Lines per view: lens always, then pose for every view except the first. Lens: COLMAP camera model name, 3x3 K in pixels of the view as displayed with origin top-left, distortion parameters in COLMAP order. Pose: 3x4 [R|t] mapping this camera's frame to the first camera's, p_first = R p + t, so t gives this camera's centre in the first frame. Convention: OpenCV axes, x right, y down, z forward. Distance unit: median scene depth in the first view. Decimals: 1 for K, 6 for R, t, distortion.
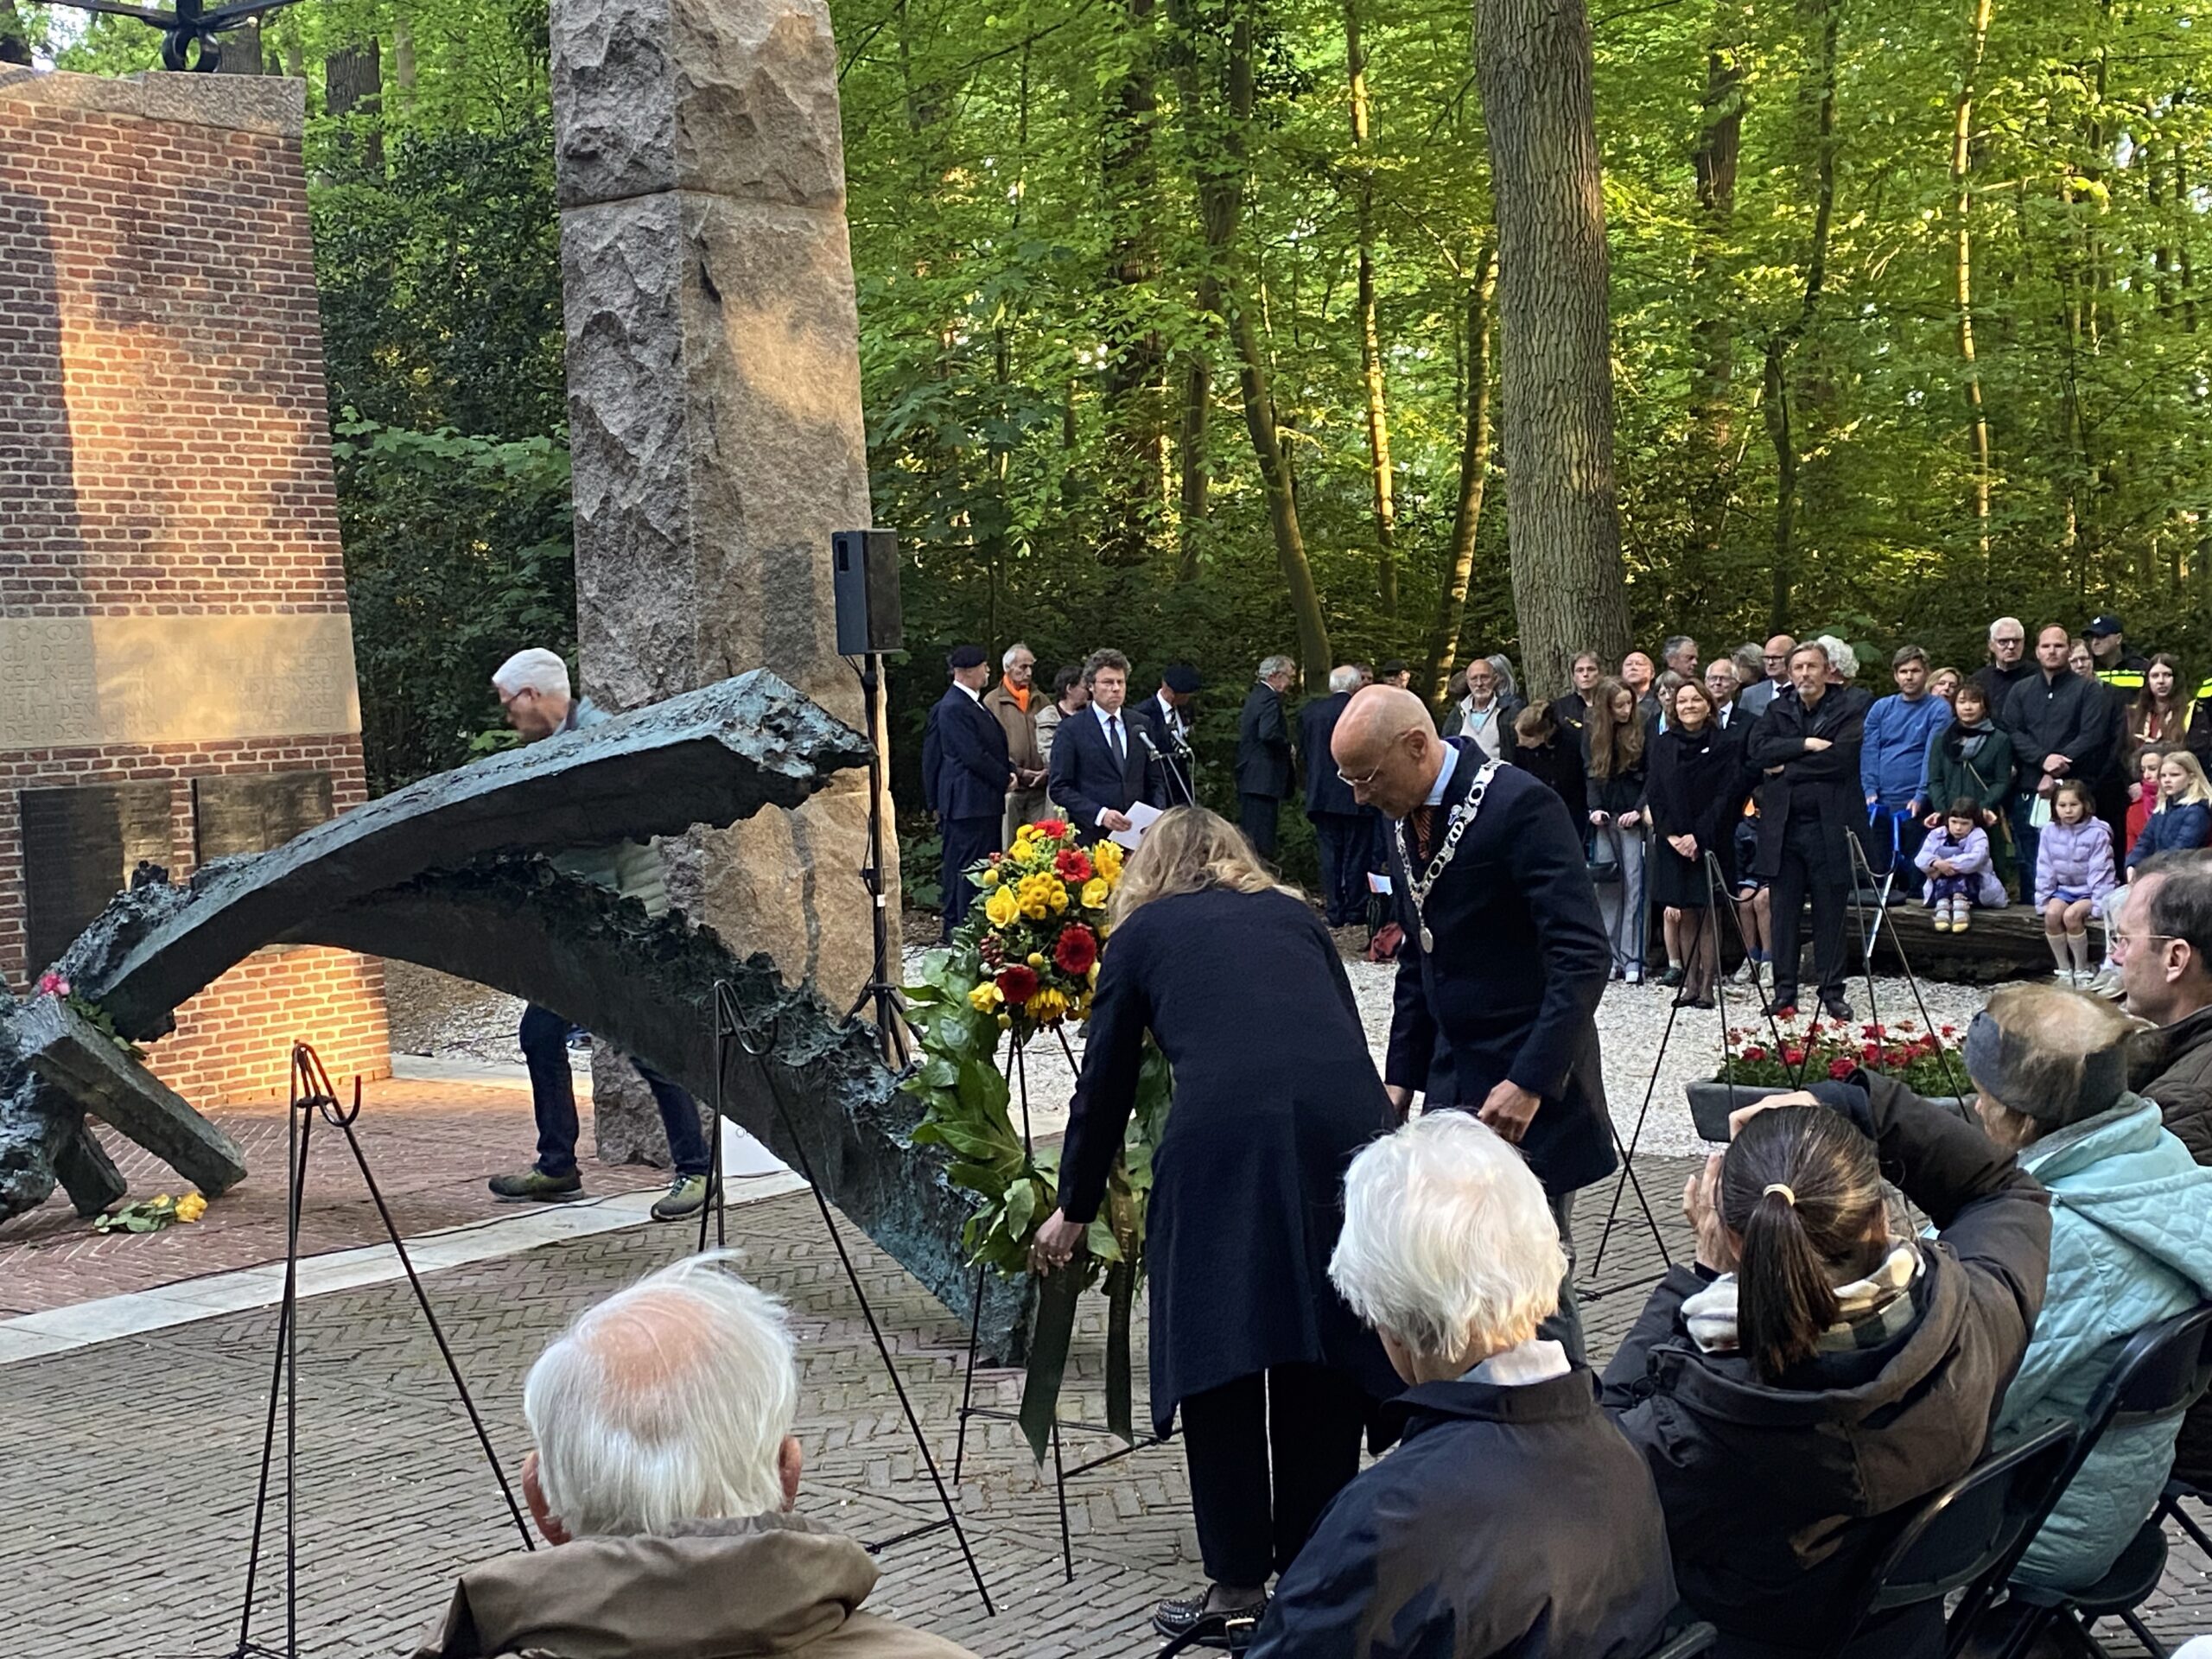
lens RADIAL K [[2966.9, 0, 1093.3], [0, 2966.9, 821.9], [0, 0, 1]] dist [0.206835, -0.680175]
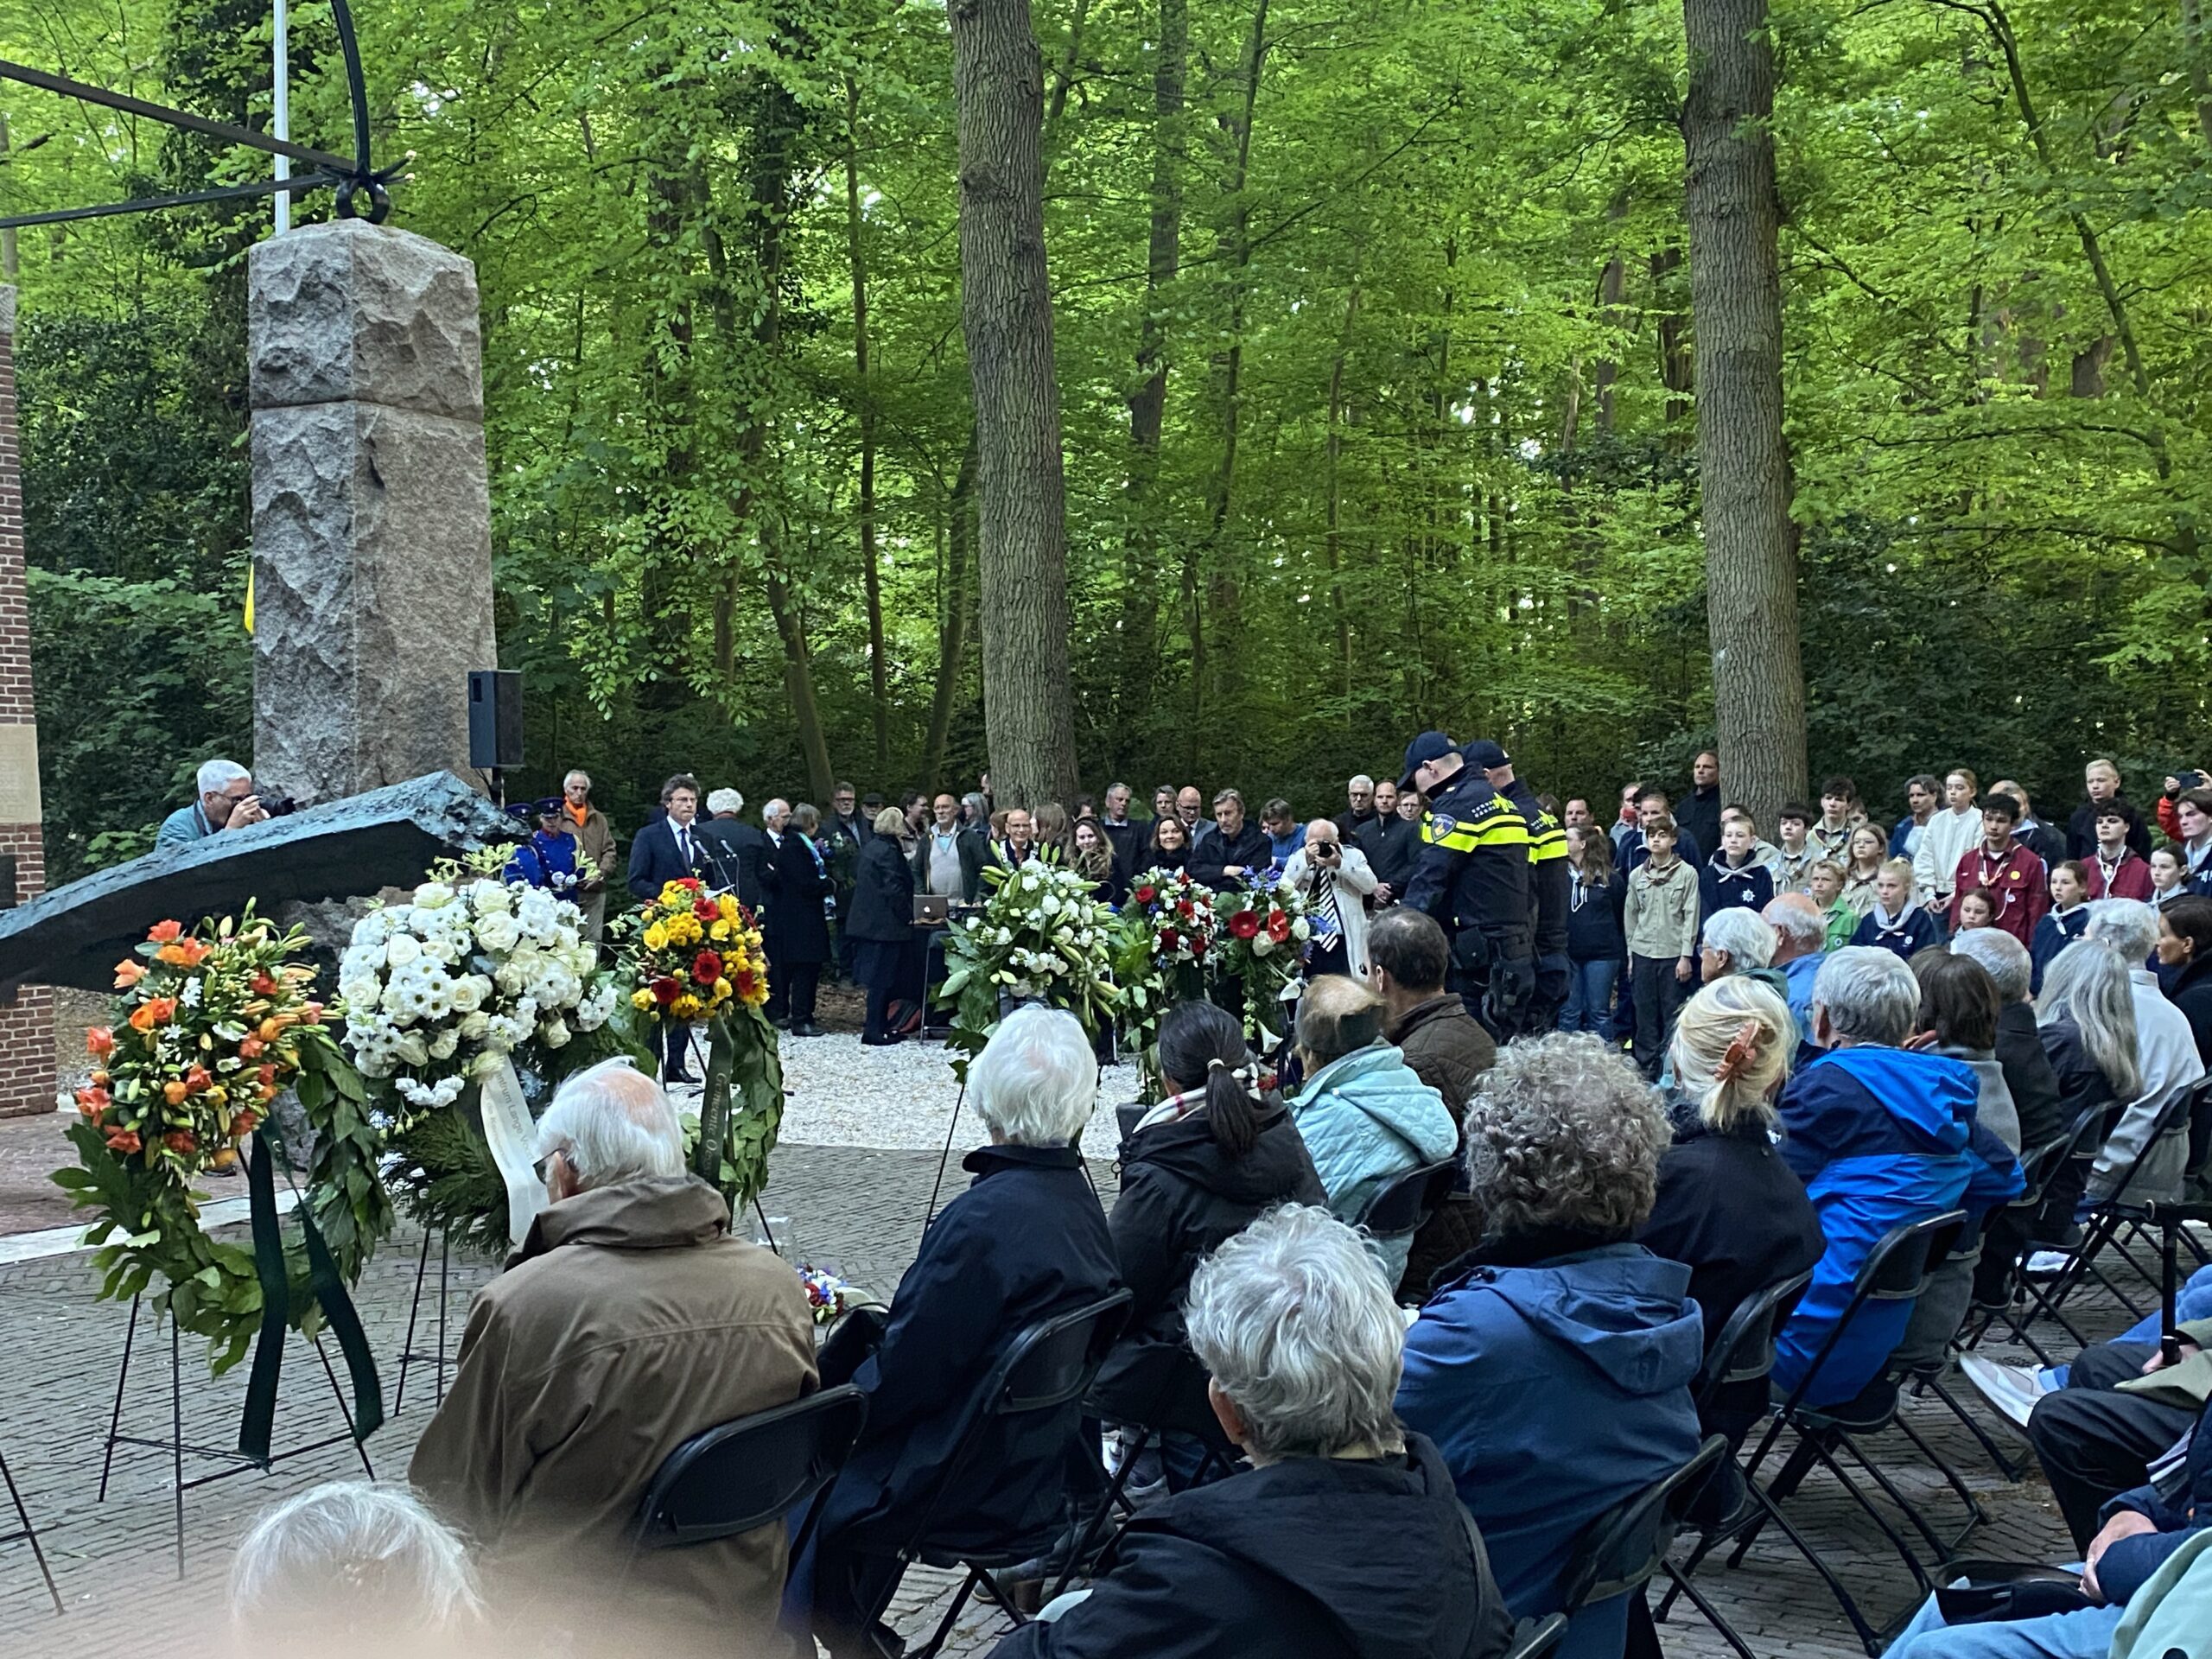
lens RADIAL K [[2602.6, 0, 1107.2], [0, 2602.6, 839.6], [0, 0, 1]] dist [0.172274, -0.562445]
pose [[0.981313, 0.025278, 0.190751, -0.031792], [-0.017578, 0.998965, -0.041954, 0.016813], [-0.191614, 0.037817, 0.980741, -0.149846]]
